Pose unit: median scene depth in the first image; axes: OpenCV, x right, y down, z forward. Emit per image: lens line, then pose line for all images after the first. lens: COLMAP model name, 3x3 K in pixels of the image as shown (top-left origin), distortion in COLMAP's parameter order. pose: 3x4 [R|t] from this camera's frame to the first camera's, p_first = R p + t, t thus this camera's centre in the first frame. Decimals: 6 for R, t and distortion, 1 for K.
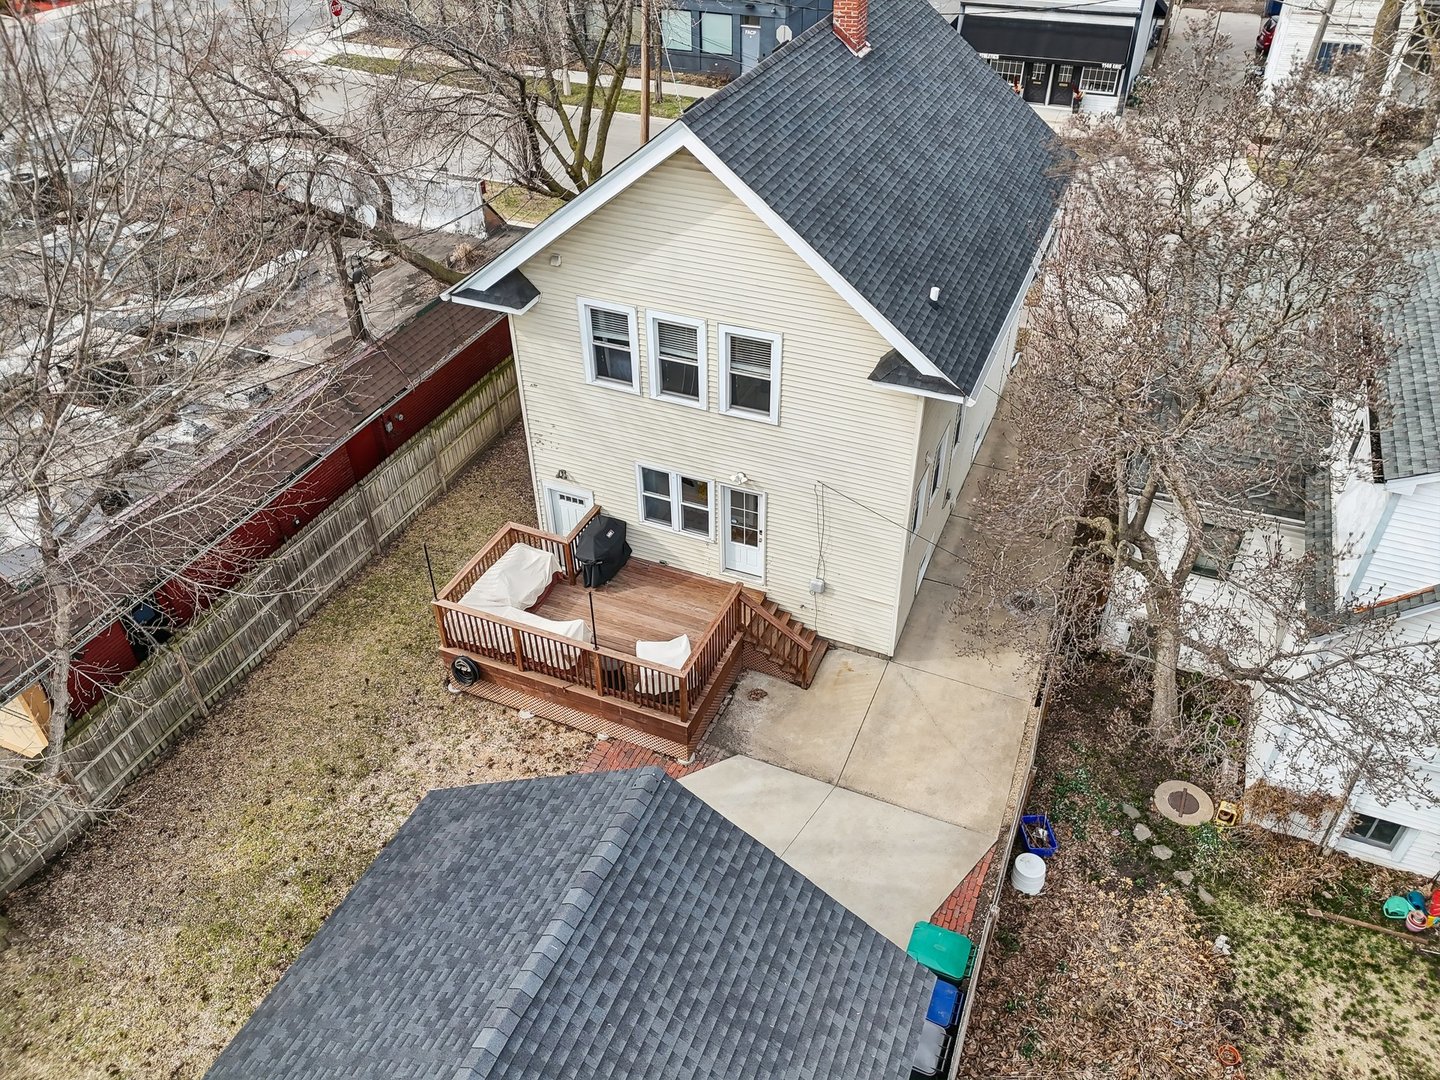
lens RADIAL K [[1051.2, 0, 720.0], [0, 1051.2, 540.0], [0, 0, 1]] dist [0.021943, -0.003097]
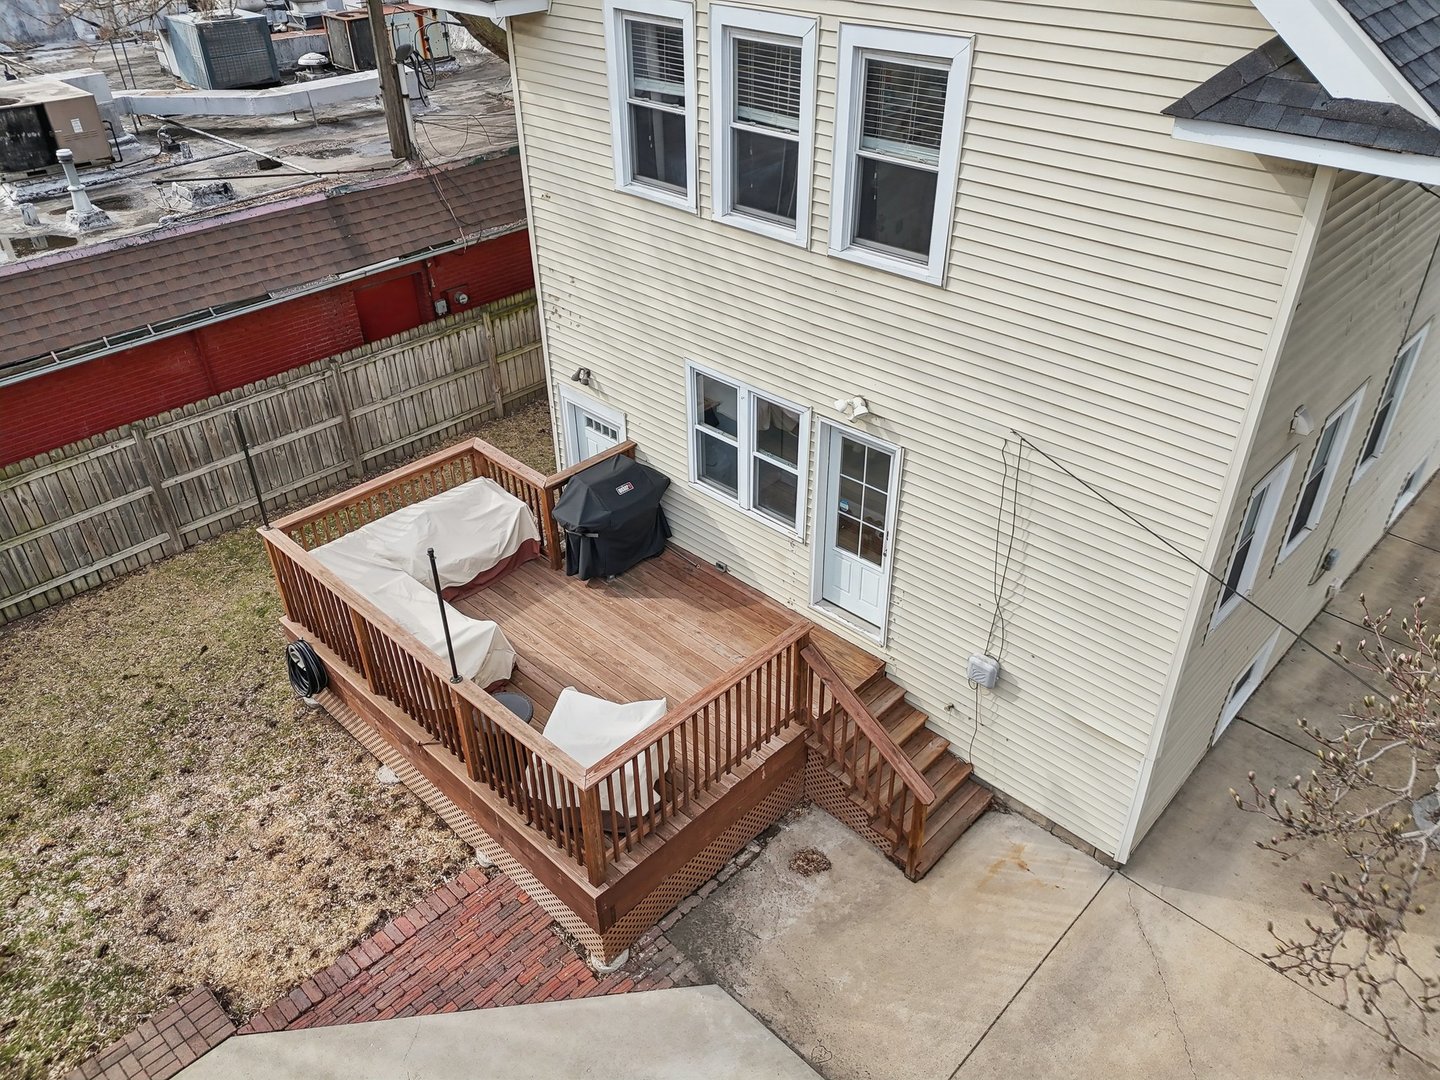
lens RADIAL K [[1051.2, 0, 720.0], [0, 1051.2, 540.0], [0, 0, 1]] dist [0.021943, -0.003097]
pose [[0.933722, 0.200587, -0.296528, 0.110423], [-0.219228, 0.975192, -0.030644, 0.026585], [0.283025, 0.093620, 0.954532, 0.511777]]
